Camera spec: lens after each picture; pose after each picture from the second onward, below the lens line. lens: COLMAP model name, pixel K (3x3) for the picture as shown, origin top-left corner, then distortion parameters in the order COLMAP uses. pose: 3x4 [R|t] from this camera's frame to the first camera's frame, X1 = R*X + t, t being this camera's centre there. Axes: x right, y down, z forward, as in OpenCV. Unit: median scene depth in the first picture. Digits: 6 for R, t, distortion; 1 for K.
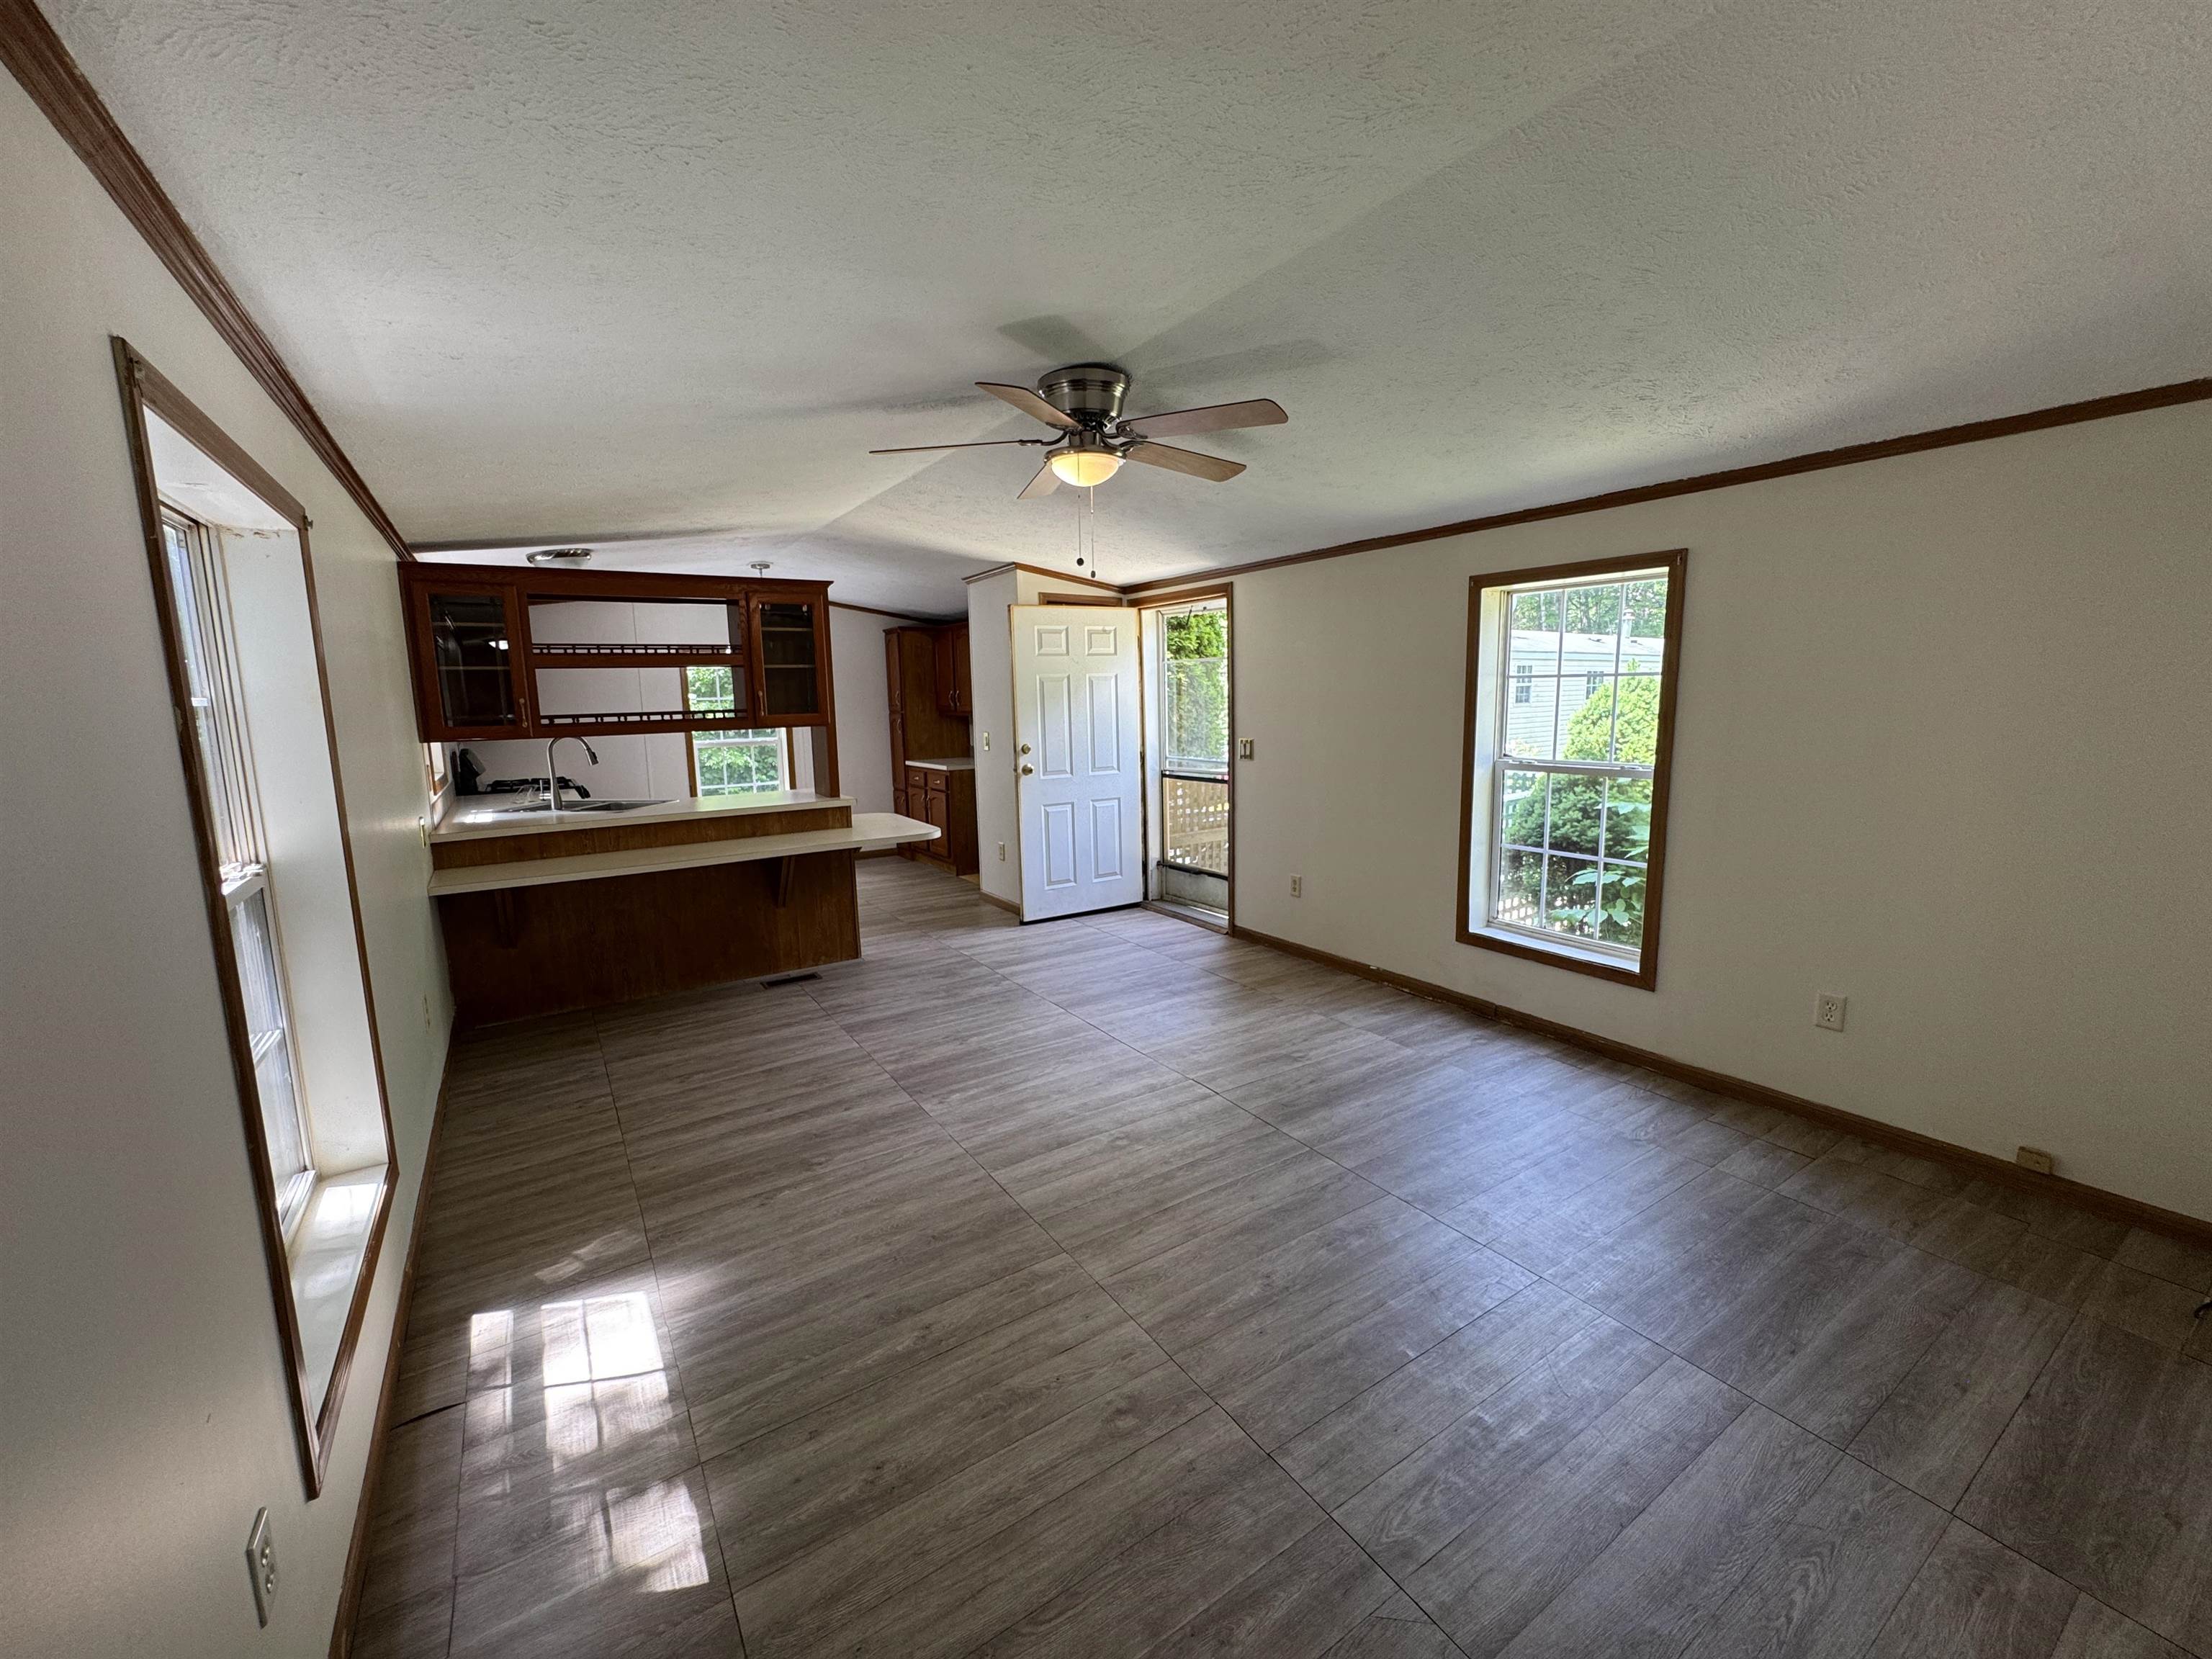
lens RADIAL K [[892.6, 0, 1103.8], [0, 892.6, 827.2], [0, 0, 1]] dist [0.000294, 0.000323]
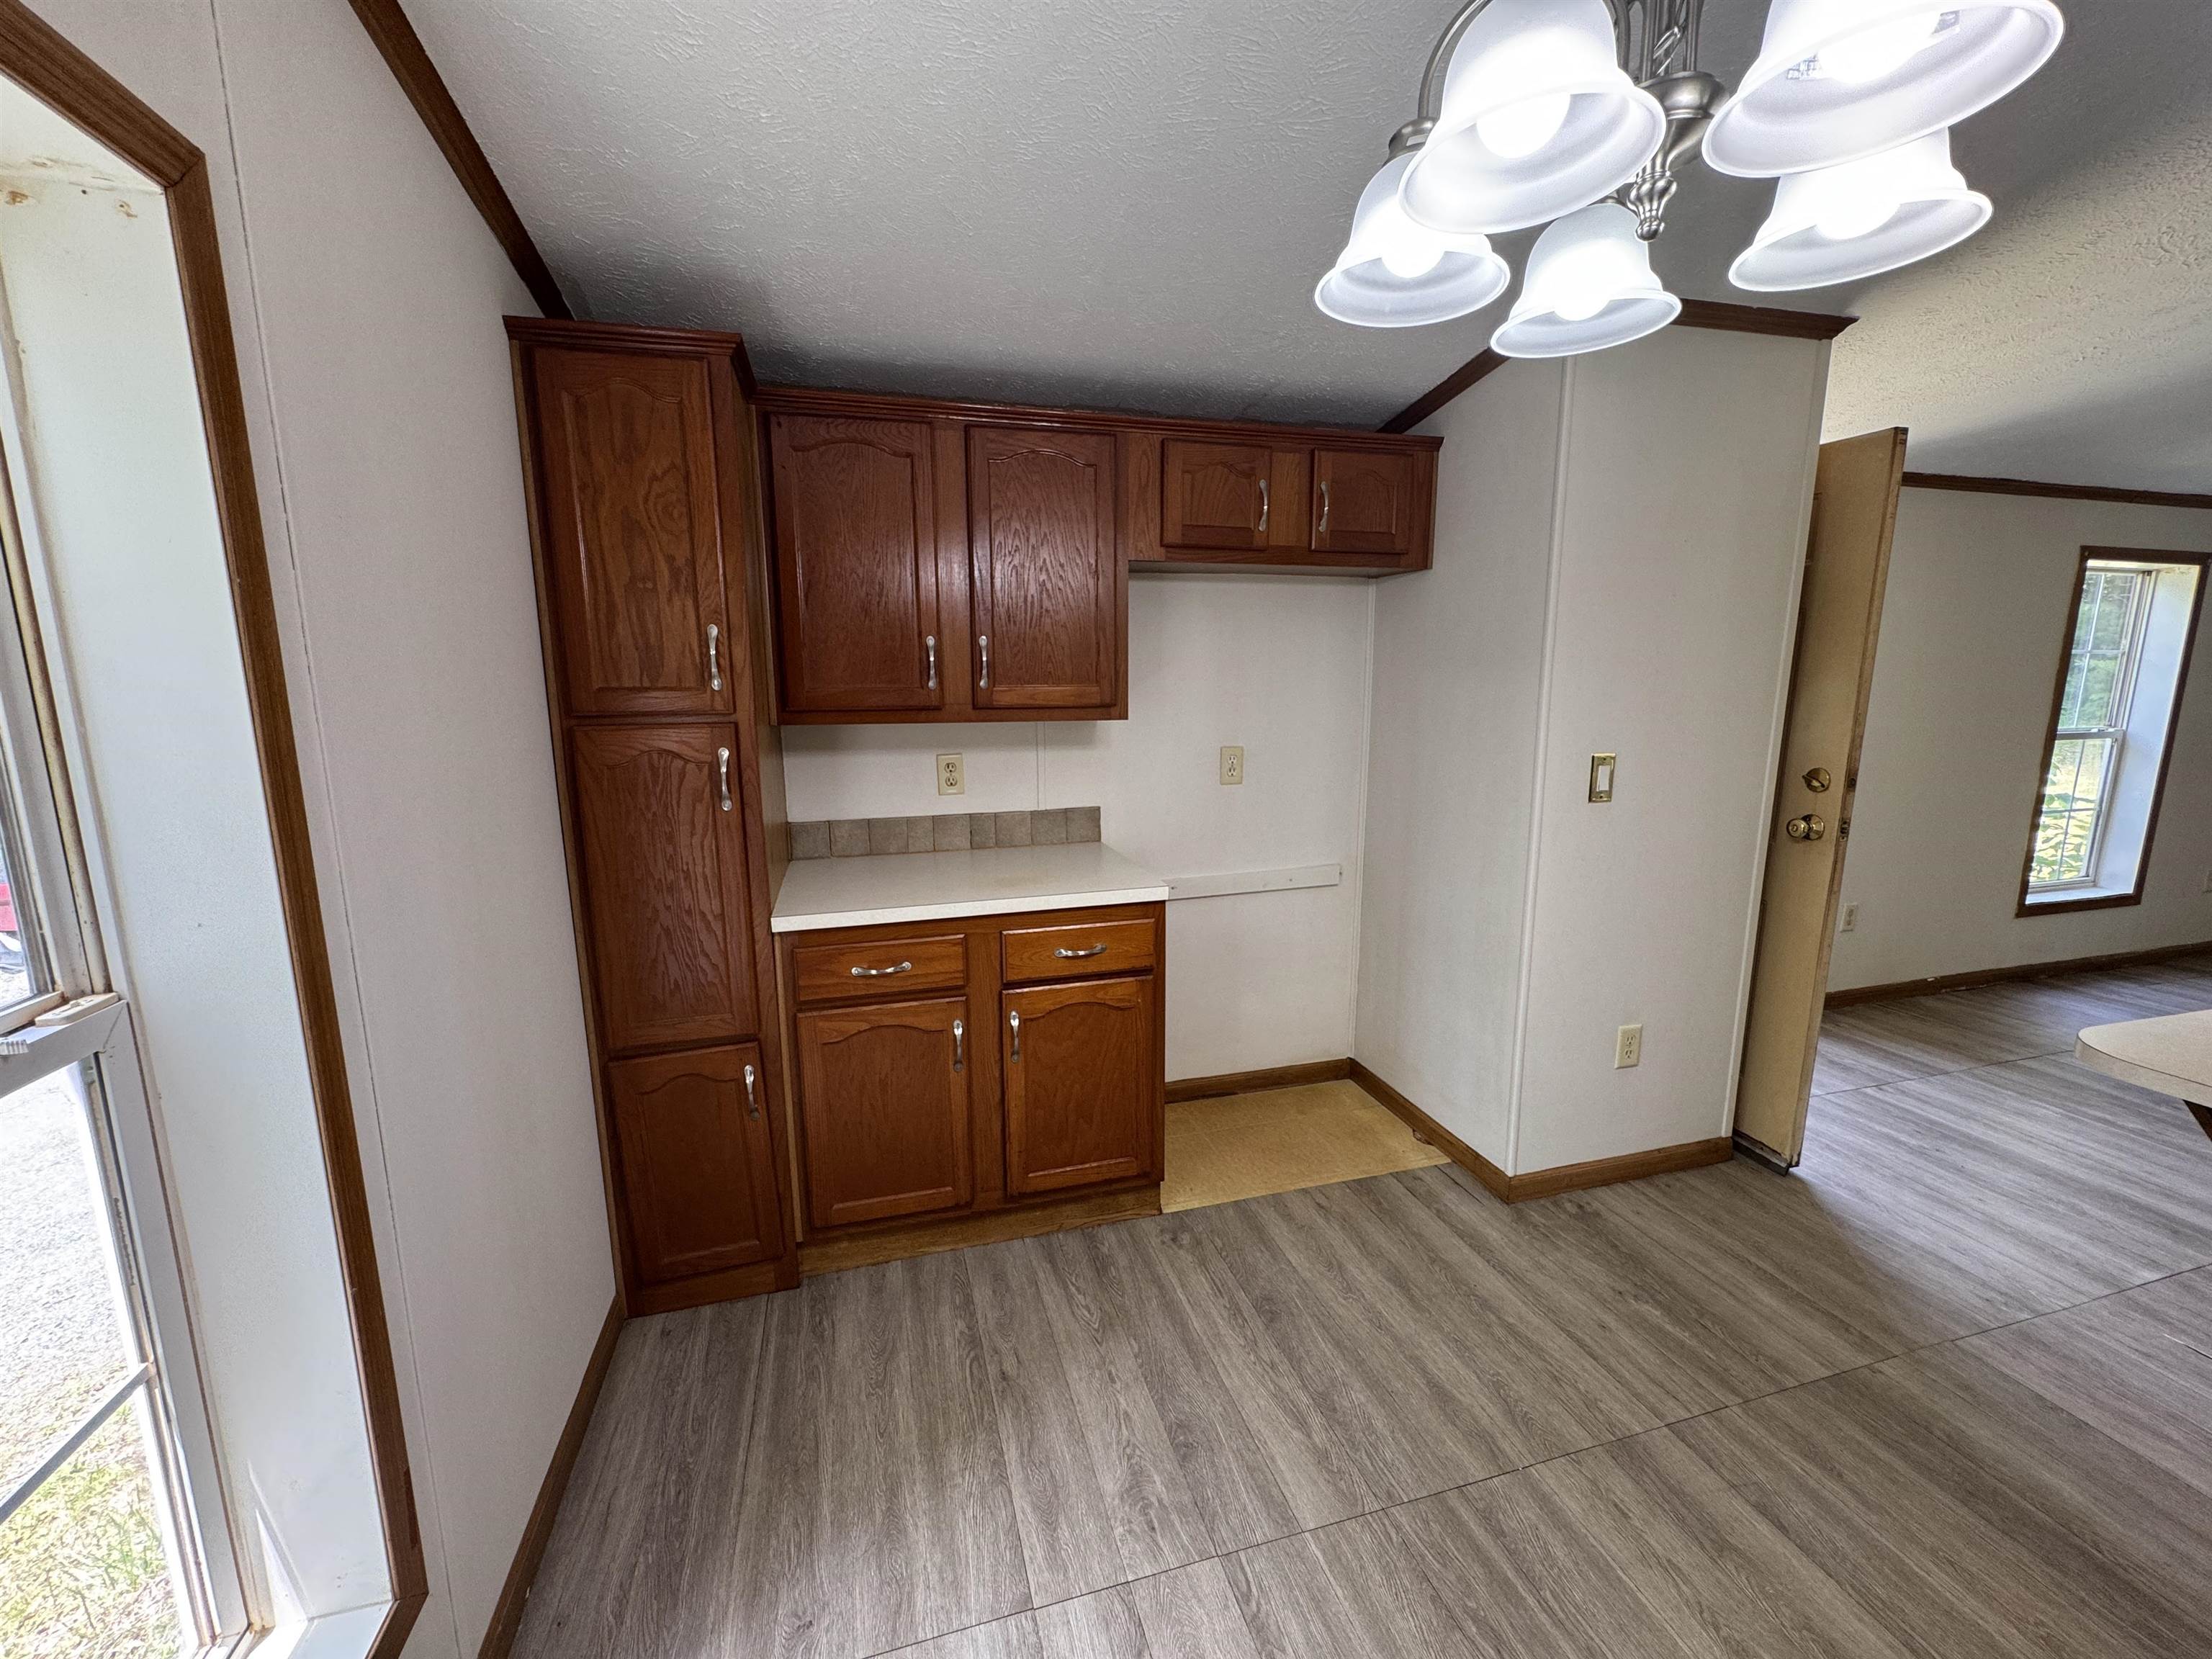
lens RADIAL K [[892.6, 0, 1103.8], [0, 892.6, 827.2], [0, 0, 1]] dist [0.000294, 0.000323]
pose [[0.296191, -0.145722, 0.943947, -0.651895], [0.140298, 0.984211, 0.107915, -0.173519], [-0.944768, 0.100471, 0.311959, 1.296419]]
